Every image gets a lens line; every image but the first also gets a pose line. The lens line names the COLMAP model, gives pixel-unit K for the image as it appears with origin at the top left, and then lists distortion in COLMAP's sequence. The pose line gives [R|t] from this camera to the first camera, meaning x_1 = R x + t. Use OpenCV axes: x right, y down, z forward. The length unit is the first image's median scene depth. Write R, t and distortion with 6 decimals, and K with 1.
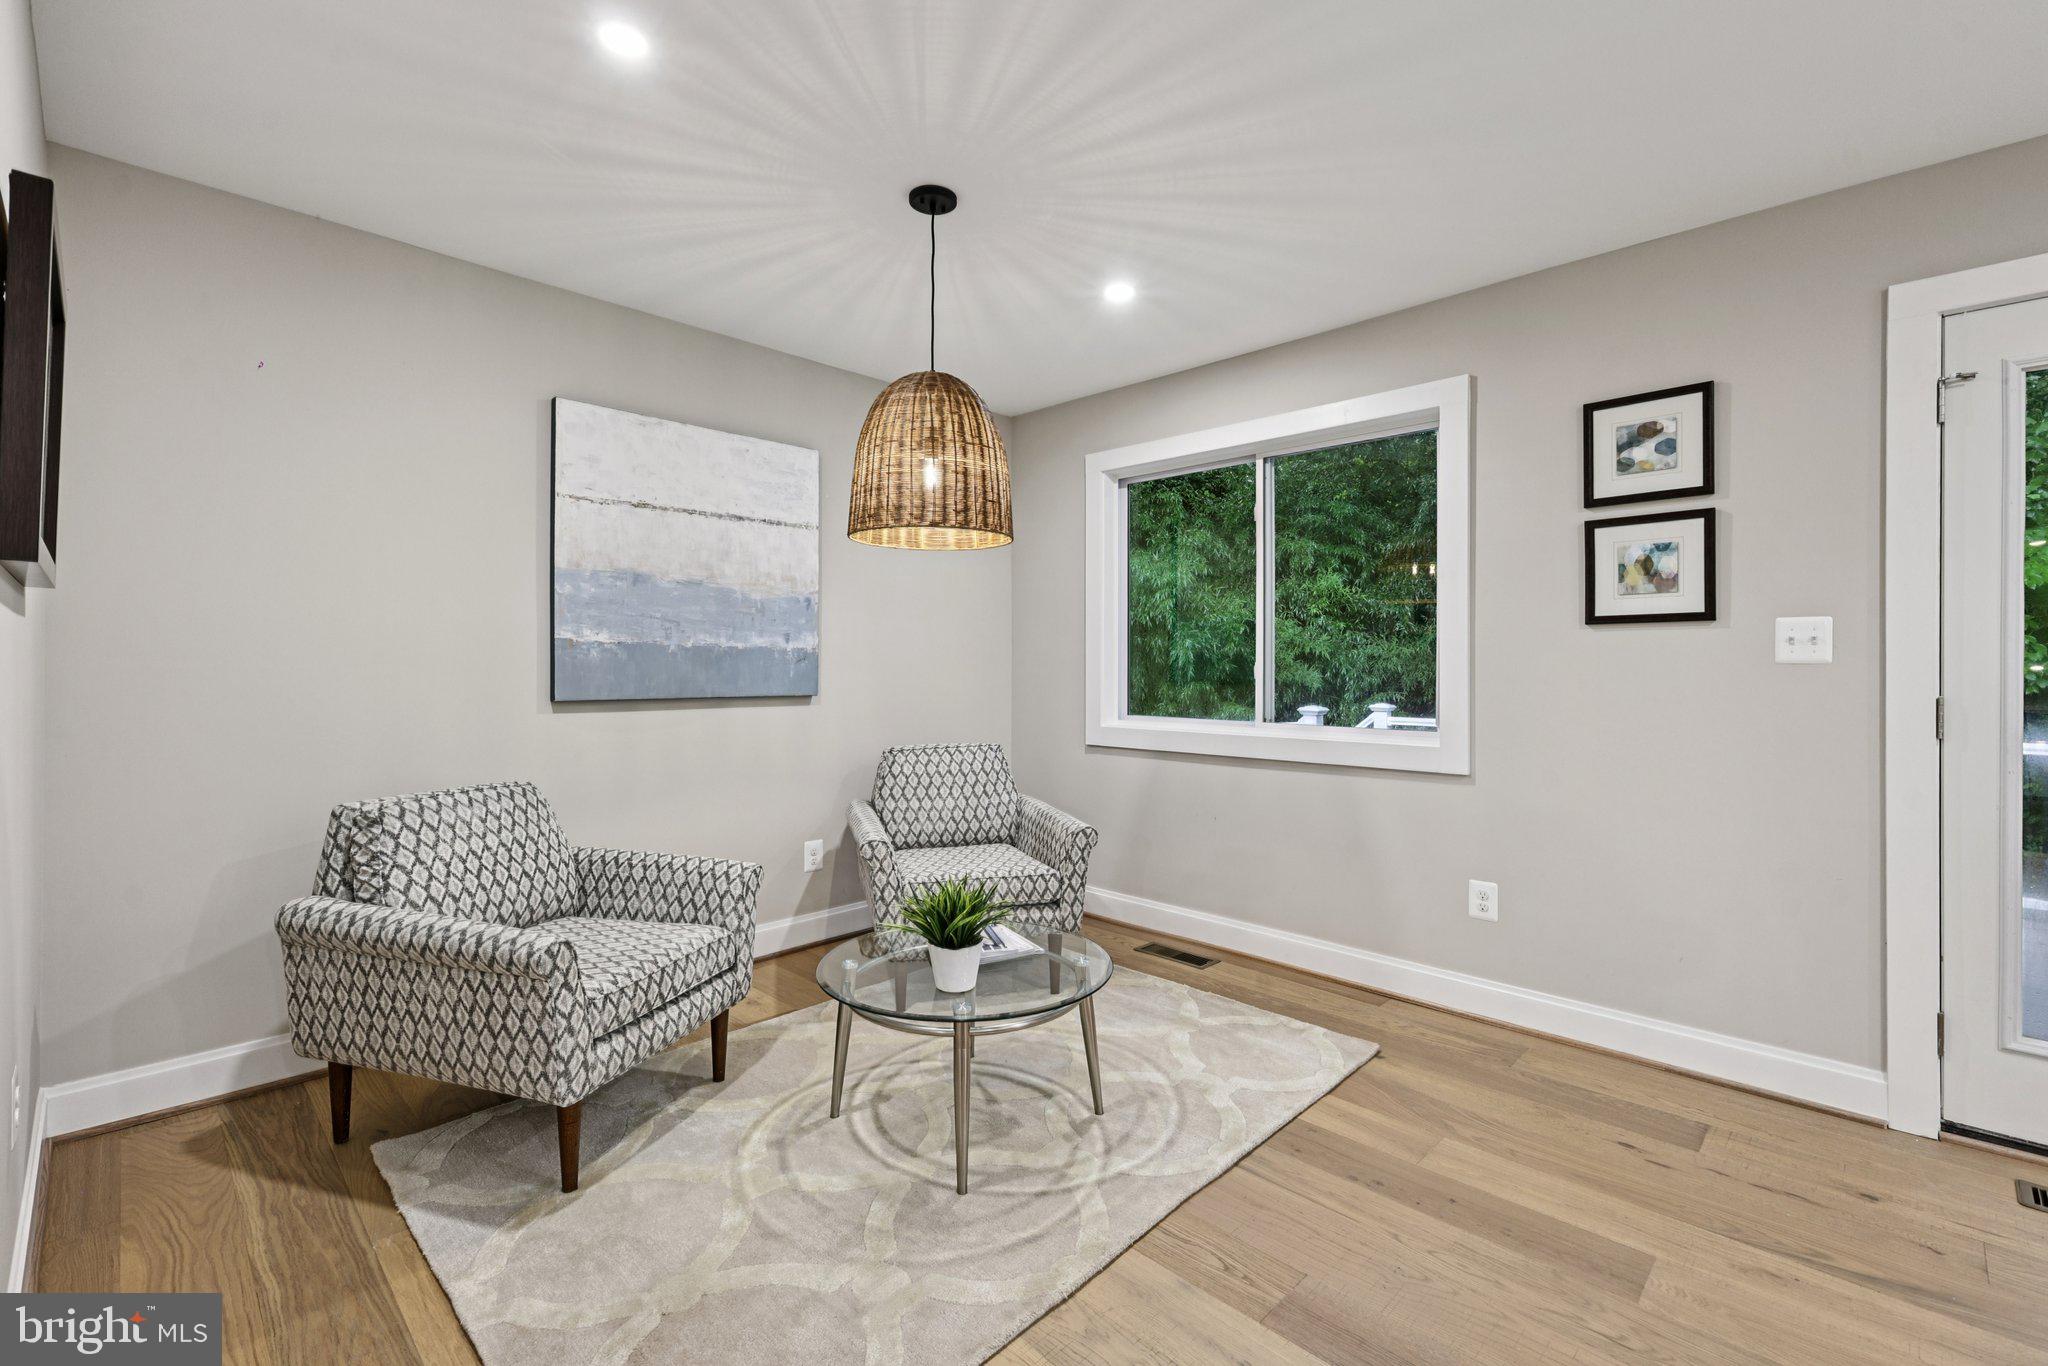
lens RADIAL K [[900.8, 0, 1012.1], [0, 900.8, 664.8], [0, 0, 1]] dist [0.002213, -0.000353]
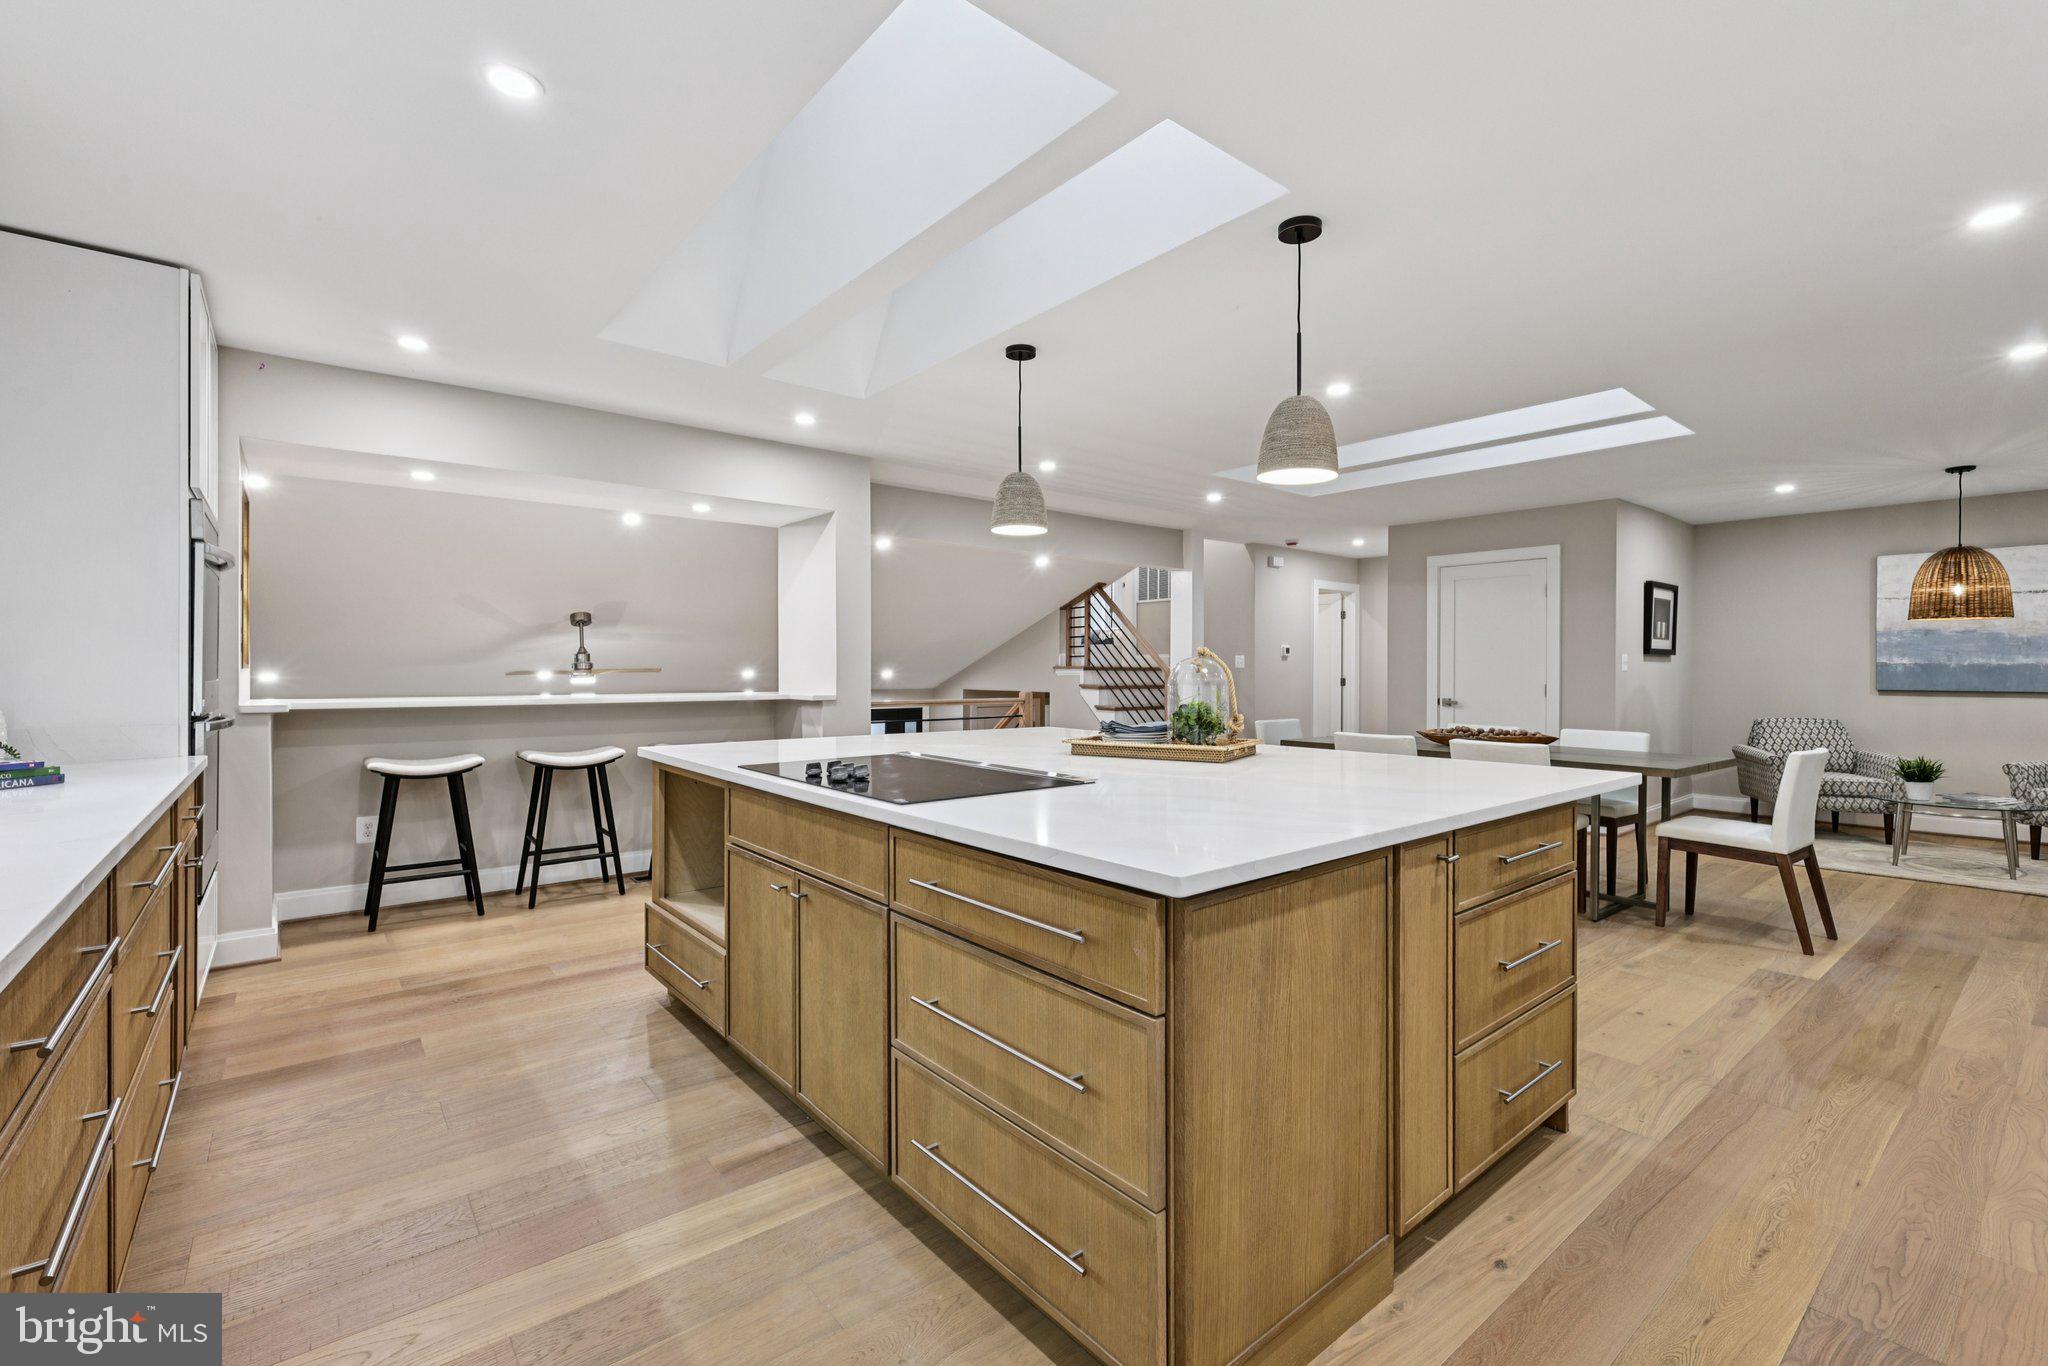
lens RADIAL K [[900.8, 0, 1026.8], [0, 900.8, 677.0], [0, 0, 1]] dist [0.002213, -0.000353]
pose [[-0.101267, -0.001008, -0.994859, 1.908572], [-0.003224, 0.999995, -0.000685, 0.015595], [0.994854, 0.003139, -0.101270, -0.873991]]
